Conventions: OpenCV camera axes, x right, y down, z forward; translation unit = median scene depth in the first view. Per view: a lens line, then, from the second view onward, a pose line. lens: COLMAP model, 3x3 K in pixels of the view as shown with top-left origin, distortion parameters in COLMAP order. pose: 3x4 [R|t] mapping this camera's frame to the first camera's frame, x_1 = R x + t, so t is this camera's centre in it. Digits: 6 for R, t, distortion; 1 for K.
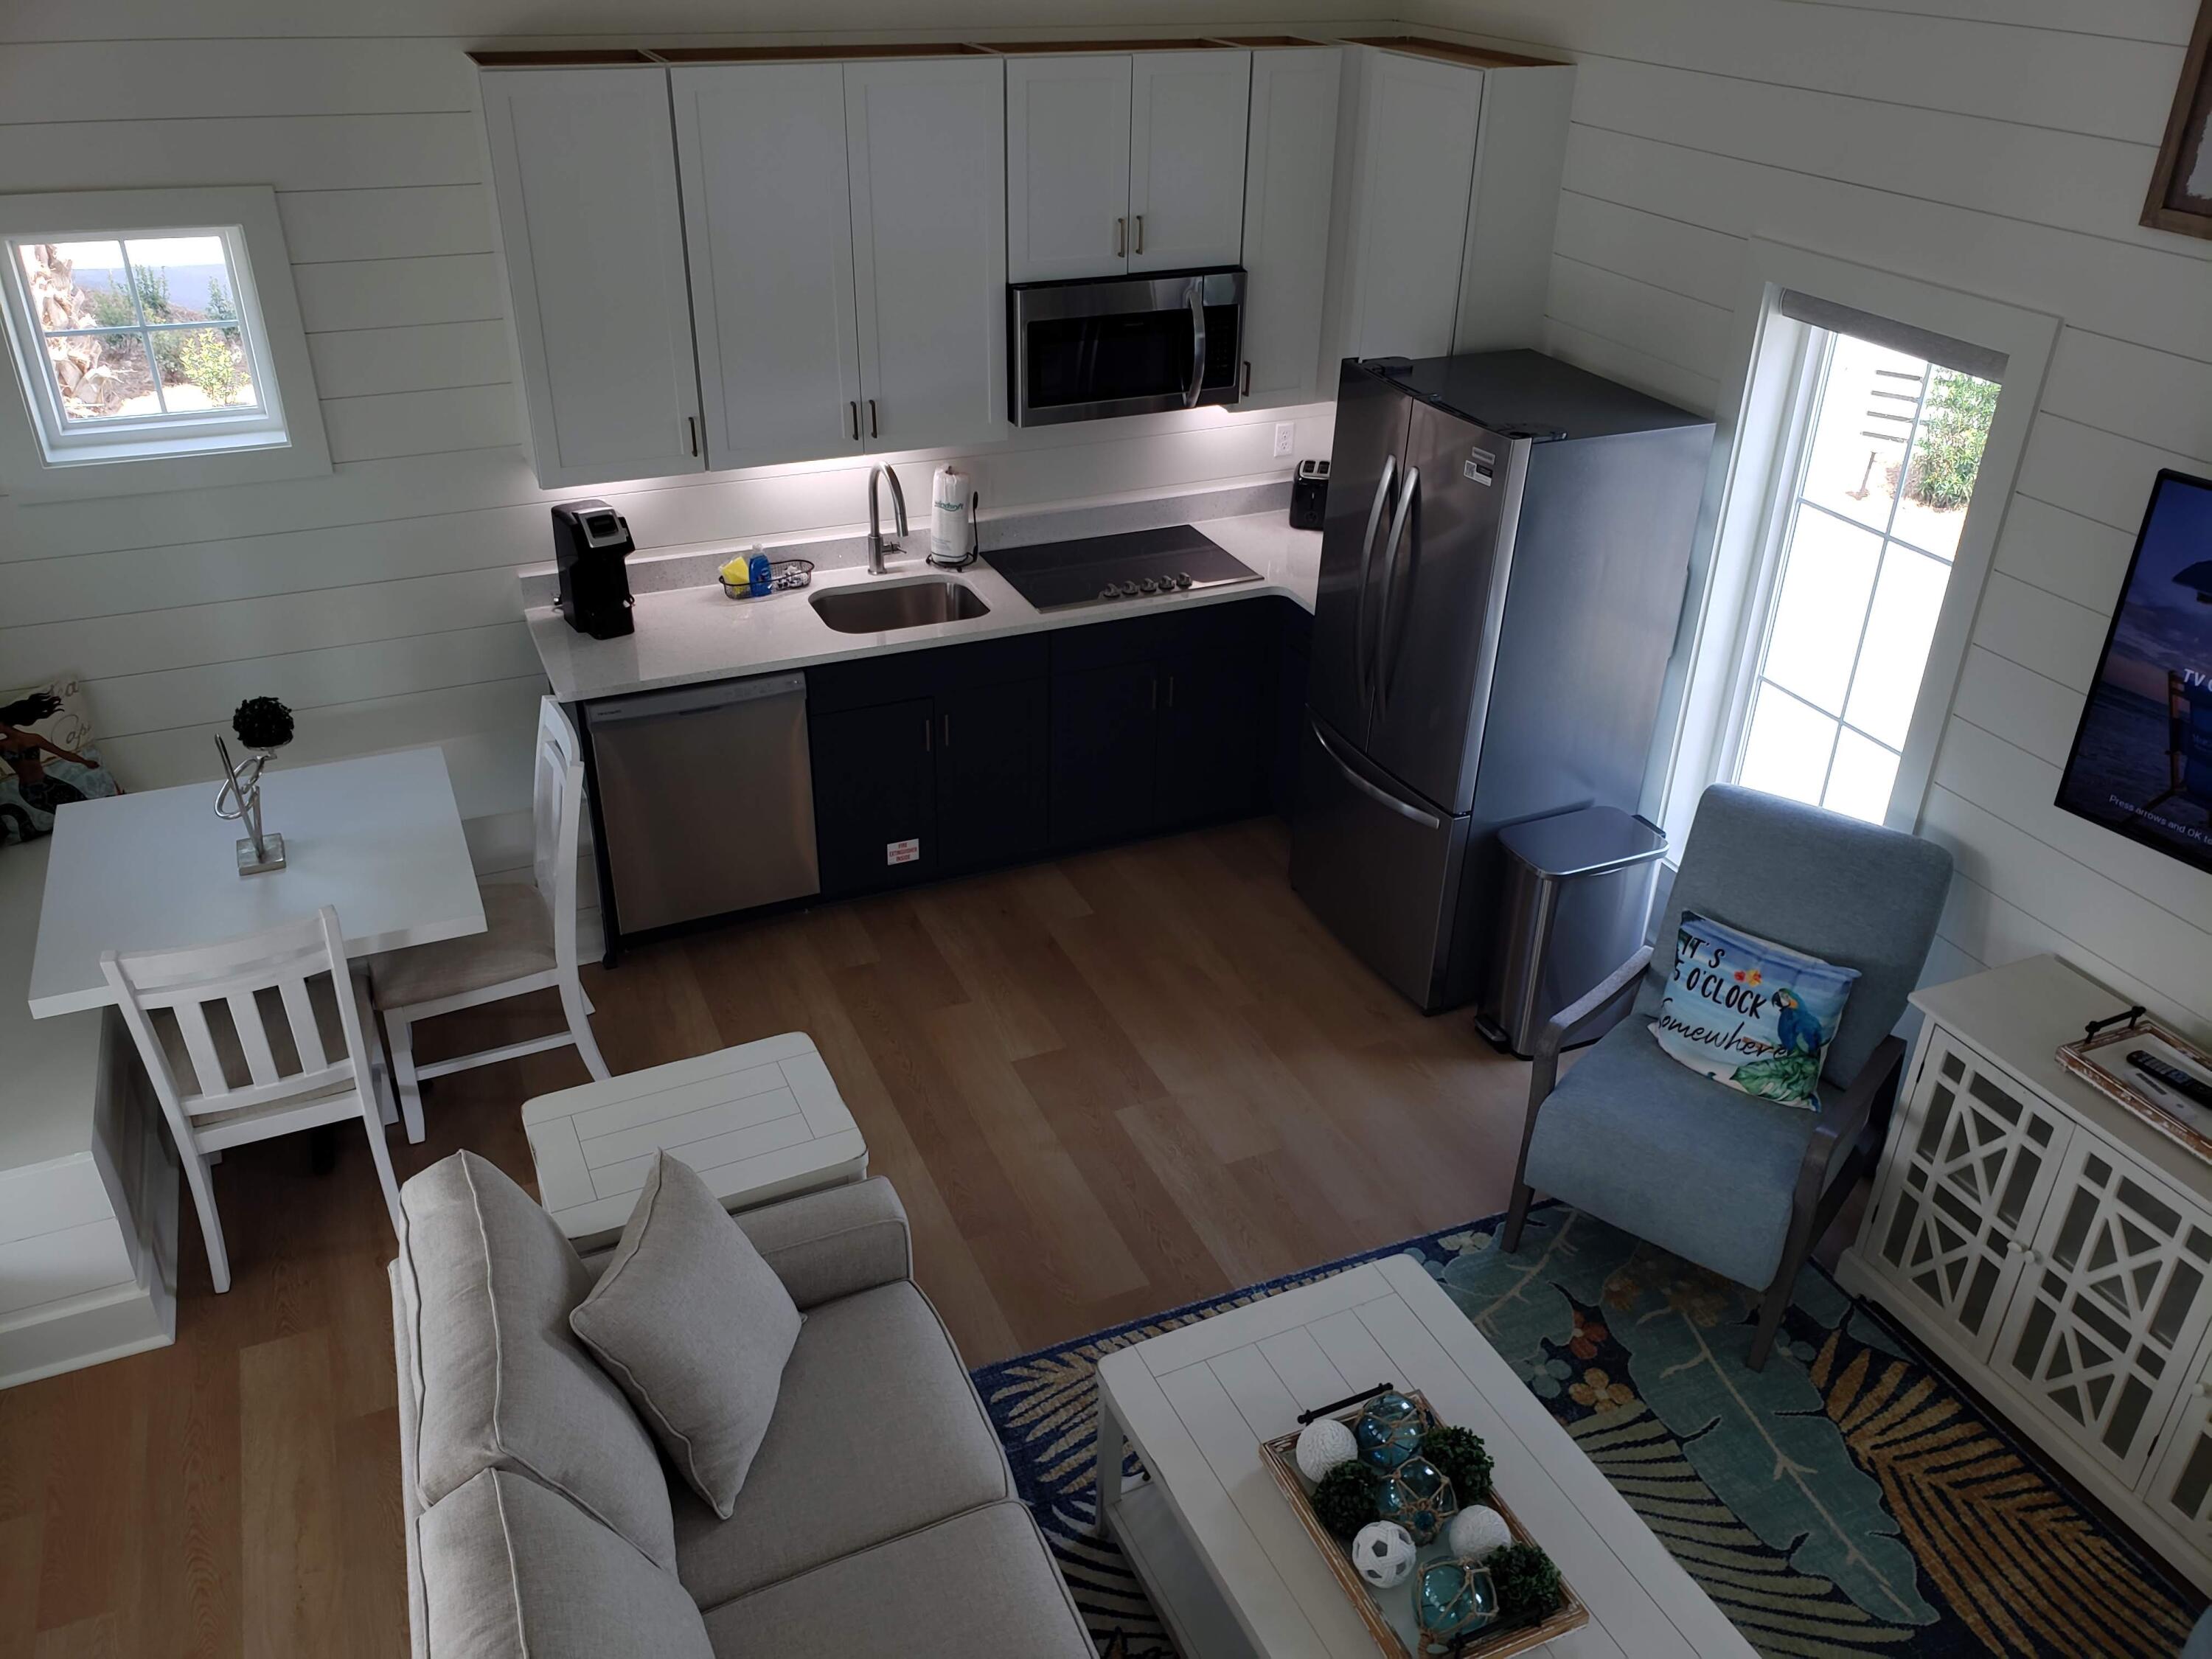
lens RADIAL K [[1737.3, 0, 1106.0], [0, 1737.3, 829.5], [0, 0, 1]] dist [-0.001414, 0.000363]
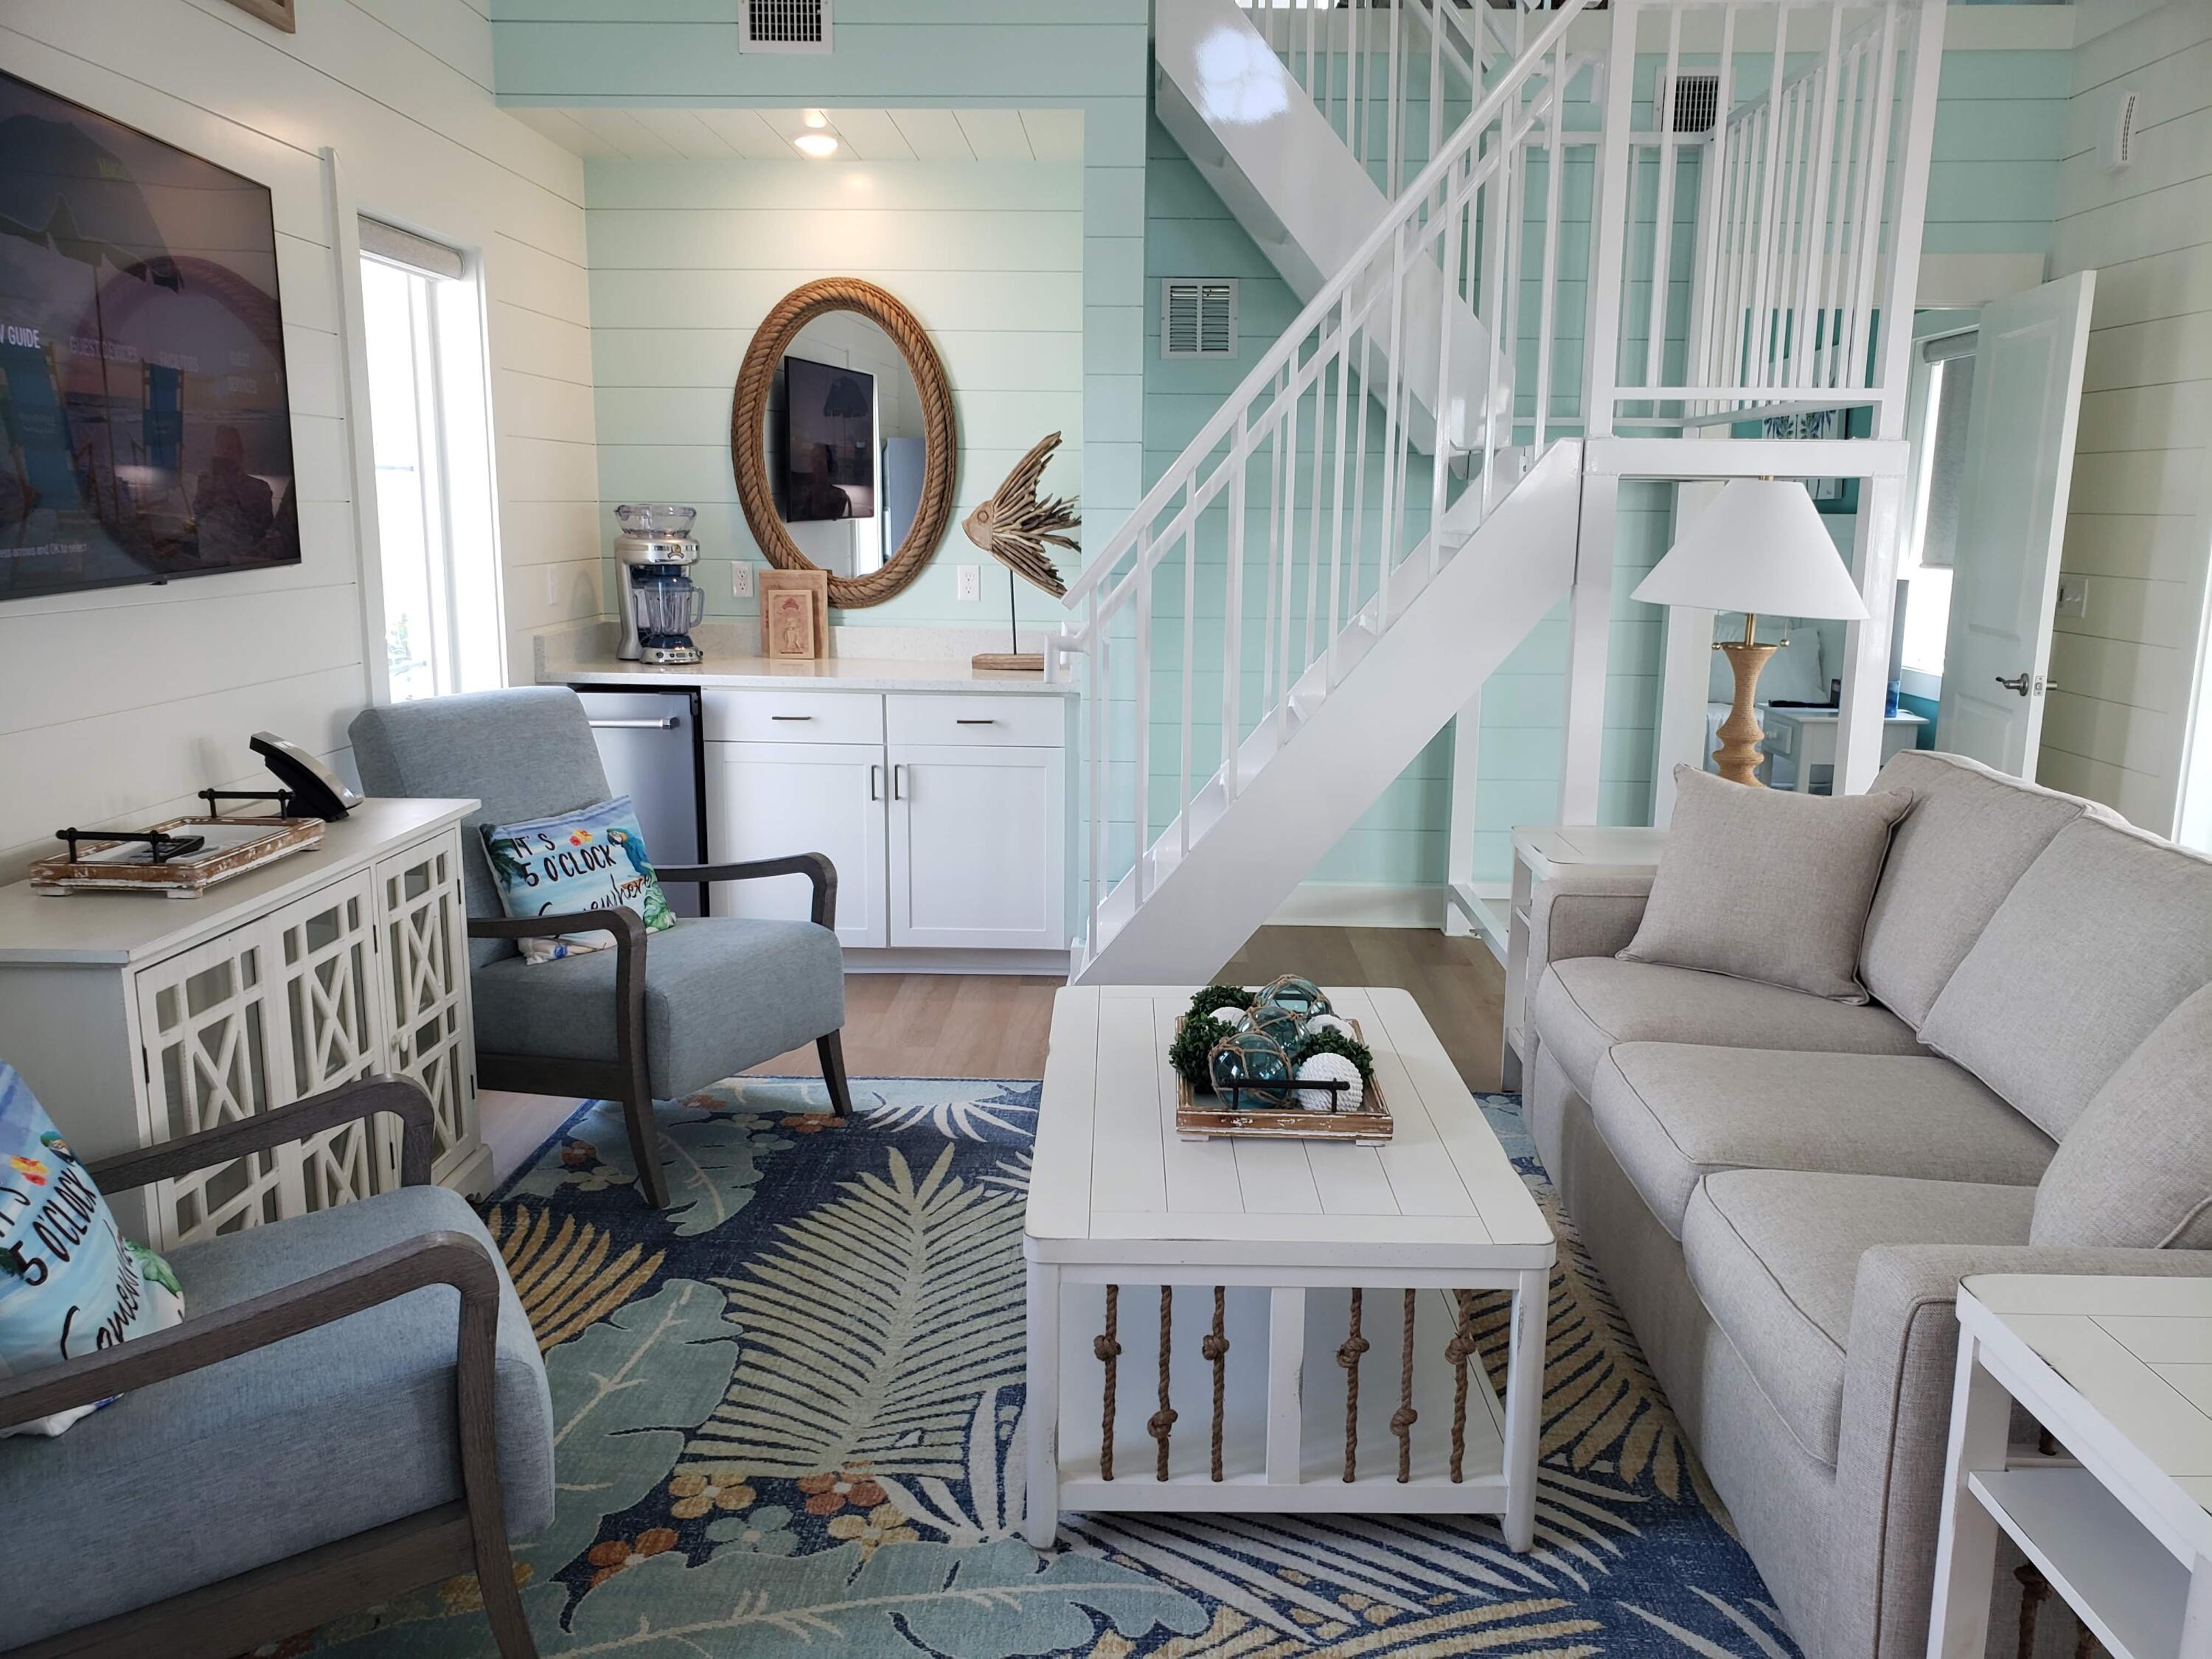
lens RADIAL K [[1714.9, 0, 1138.4], [0, 1714.9, 828.1], [0, 0, 1]] dist [0.038846, -0.002618]
pose [[-0.907970, -0.104583, 0.405774, -0.109757], [0.185935, 0.767251, 0.613802, -0.258545], [-0.375525, 0.632762, -0.677196, 1.301724]]
